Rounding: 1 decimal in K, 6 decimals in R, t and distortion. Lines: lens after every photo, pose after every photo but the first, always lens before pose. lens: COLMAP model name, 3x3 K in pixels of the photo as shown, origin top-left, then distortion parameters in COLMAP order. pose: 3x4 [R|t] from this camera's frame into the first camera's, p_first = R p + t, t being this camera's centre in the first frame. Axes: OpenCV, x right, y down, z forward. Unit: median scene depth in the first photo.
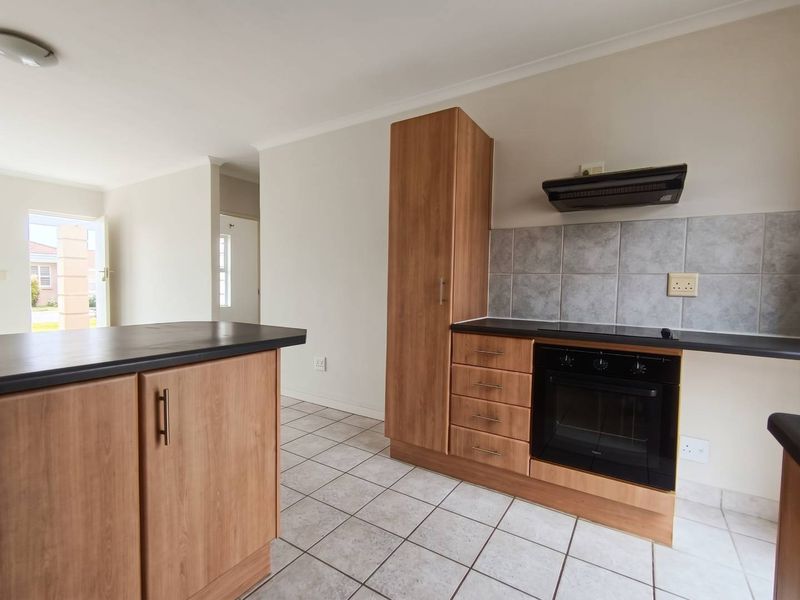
lens RADIAL K [[379.3, 0, 397.5], [0, 379.3, 300.5], [0, 0, 1]] dist [-0.000449, 0.000343]
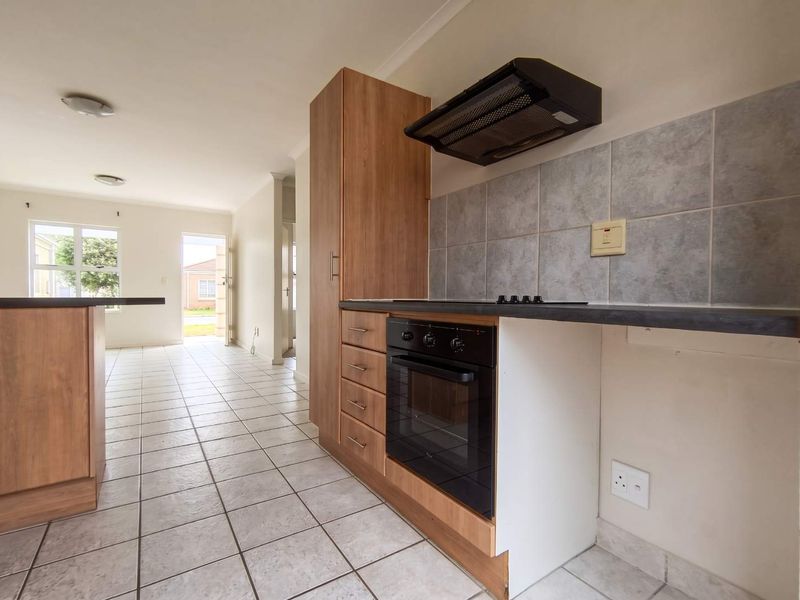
lens RADIAL K [[379.3, 0, 398.4], [0, 379.3, 300.6], [0, 0, 1]] dist [-0.000449, 0.000343]
pose [[0.918913, -0.006354, -0.394408, 0.676086], [-0.006370, 0.999501, -0.030943, 0.096043], [0.394408, 0.030946, 0.918414, 0.221196]]
